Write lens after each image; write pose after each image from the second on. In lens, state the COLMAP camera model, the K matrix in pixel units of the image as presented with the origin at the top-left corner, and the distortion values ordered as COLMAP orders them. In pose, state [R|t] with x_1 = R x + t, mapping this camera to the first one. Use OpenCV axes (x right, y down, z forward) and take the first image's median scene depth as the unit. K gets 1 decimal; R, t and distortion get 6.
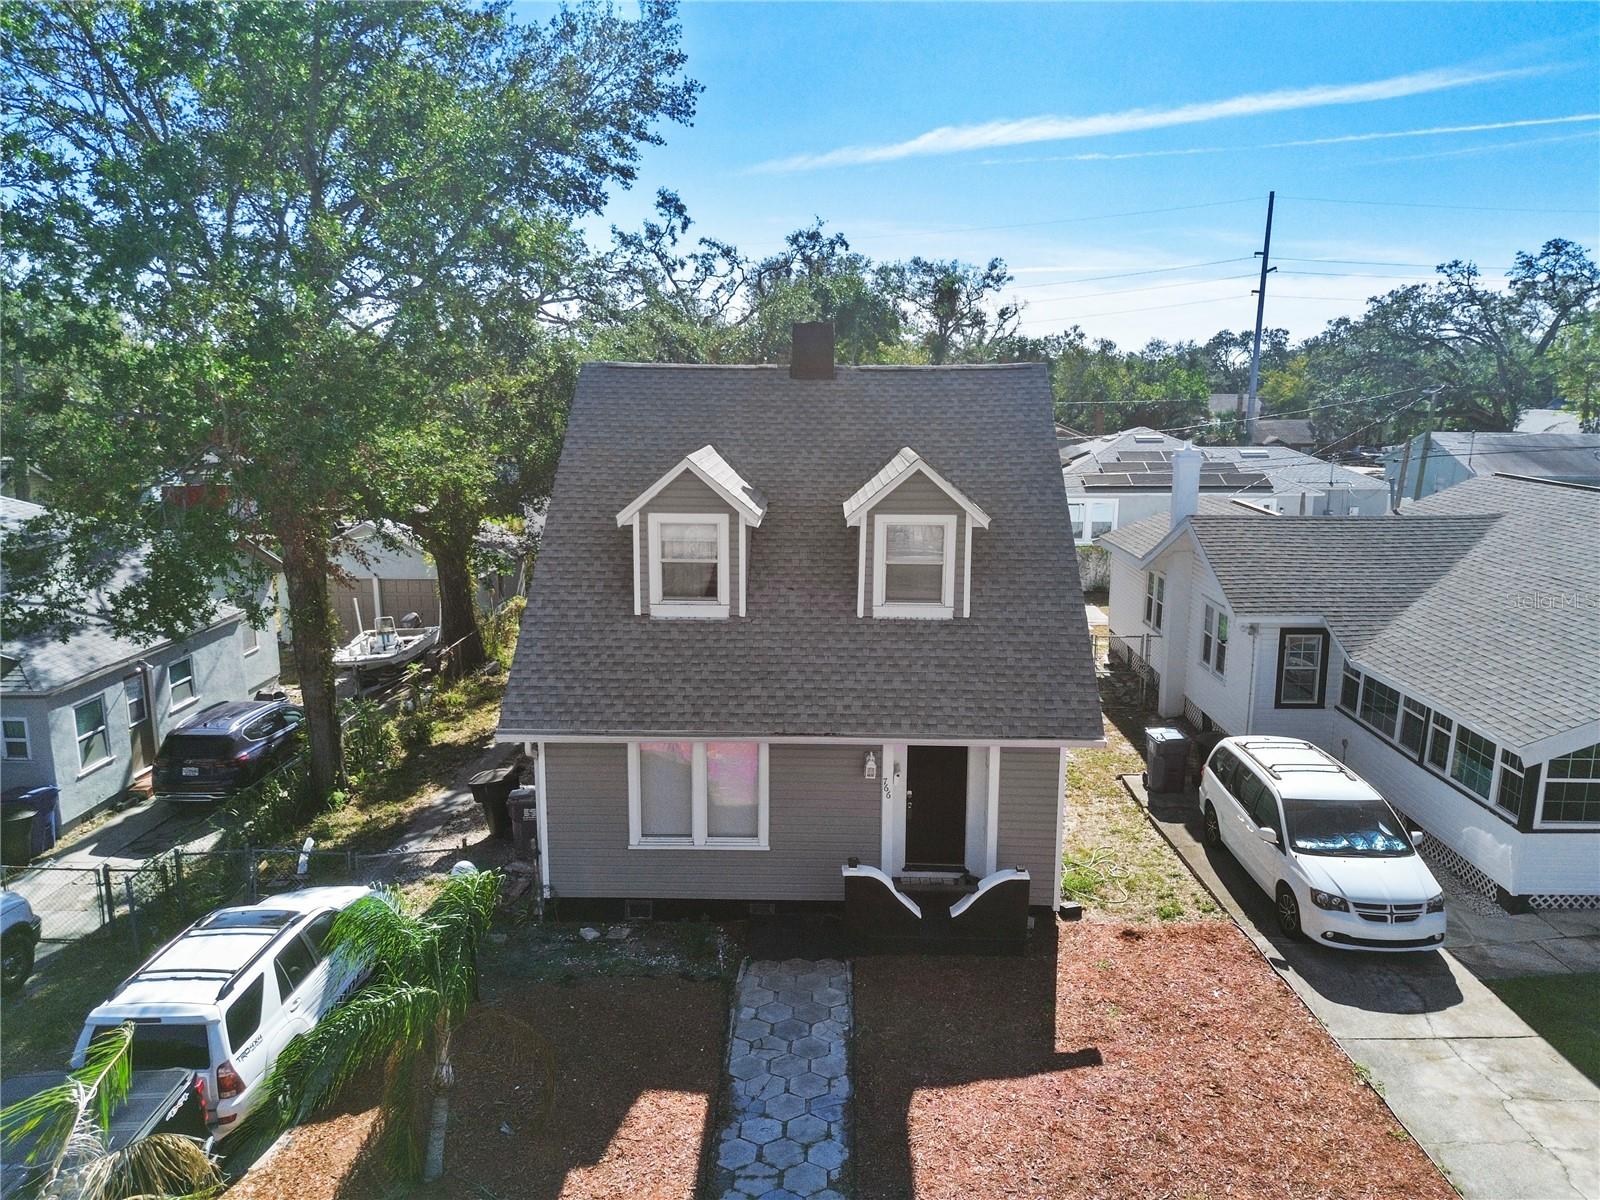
lens RADIAL K [[1125.3, 0, 792.6], [0, 1125.3, 602.4], [0, 0, 1]] dist [0.044479, -0.046871]
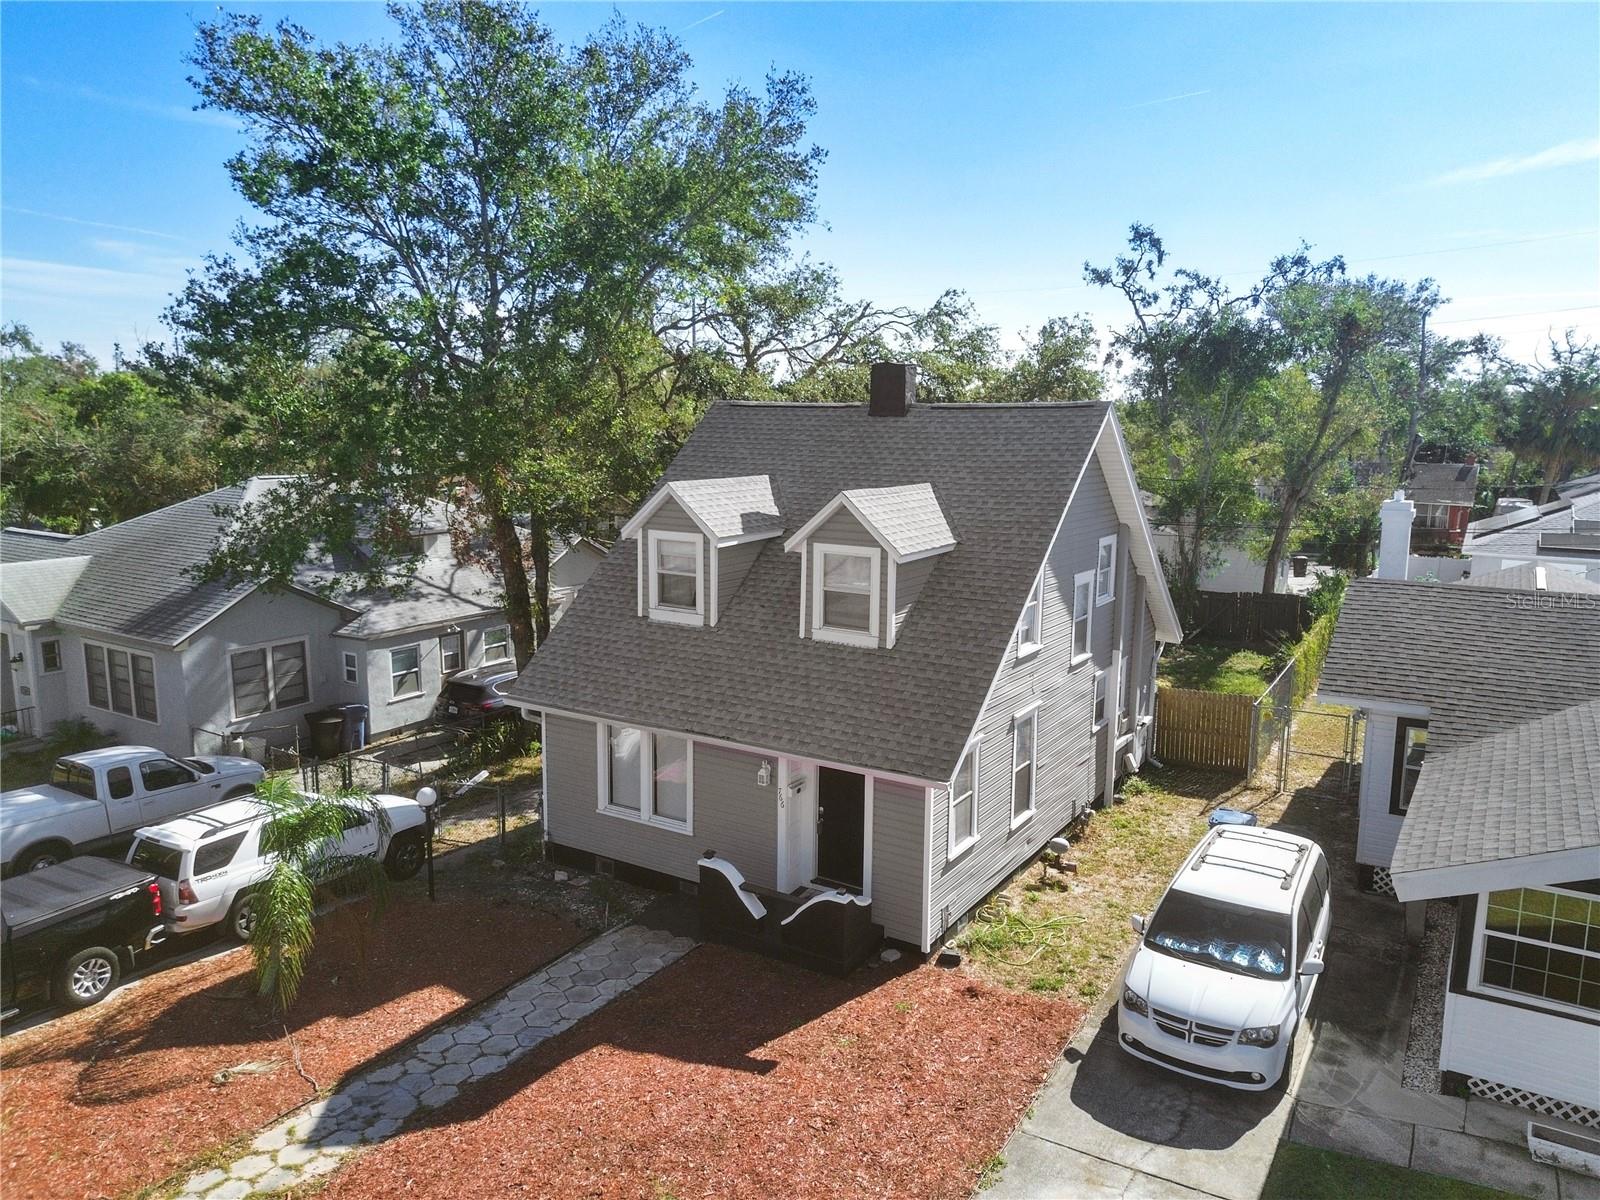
lens RADIAL K [[1123.7, 0, 800.0], [0, 1123.7, 600.0], [0, 0, 1]] dist [0.017308, -0.004846]
pose [[0.865242, 0.087554, -0.493650, 0.589097], [-0.103020, 0.994671, -0.004153, -0.017985], [0.490656, 0.054449, 0.869651, 0.073866]]
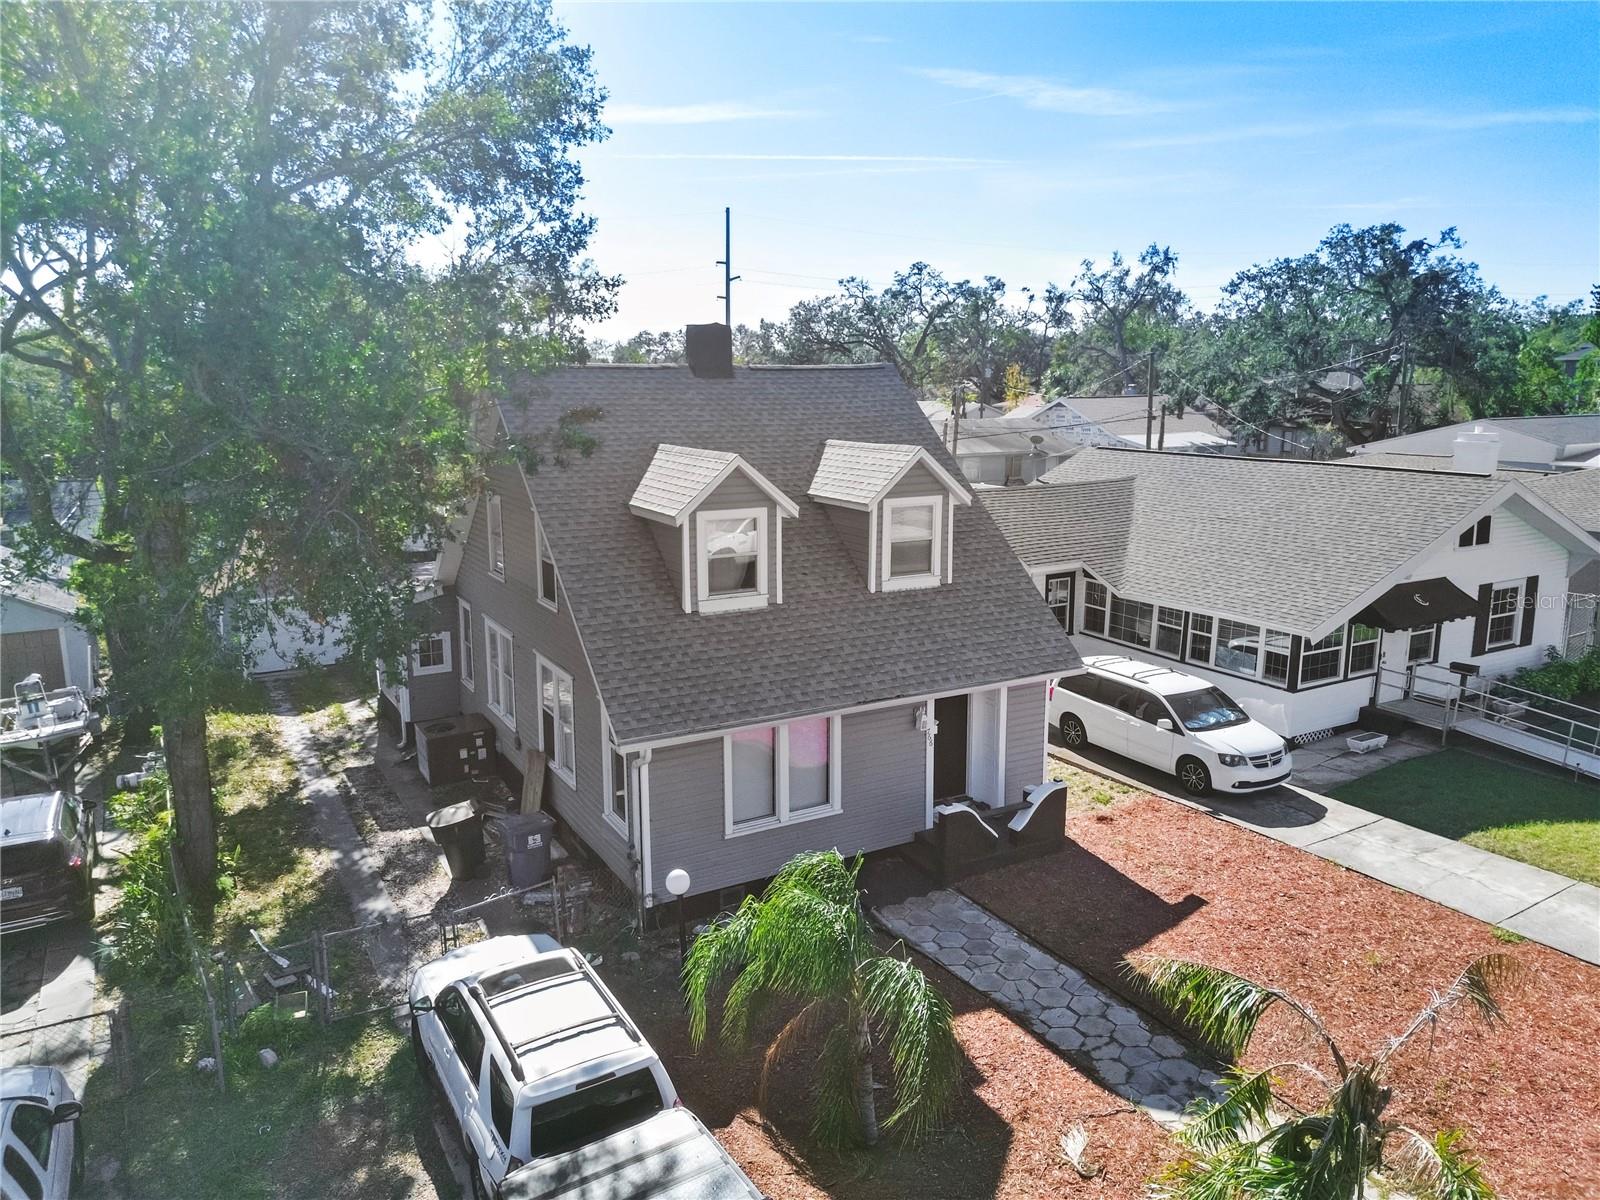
lens RADIAL K [[1125.3, 0, 792.6], [0, 1125.3, 602.4], [0, 0, 1]] dist [0.044479, -0.046871]
pose [[0.857386, -0.106248, 0.503587, -0.578611], [0.104668, 0.994008, 0.031515, -0.020877], [-0.503918, 0.025689, 0.863369, 0.079979]]
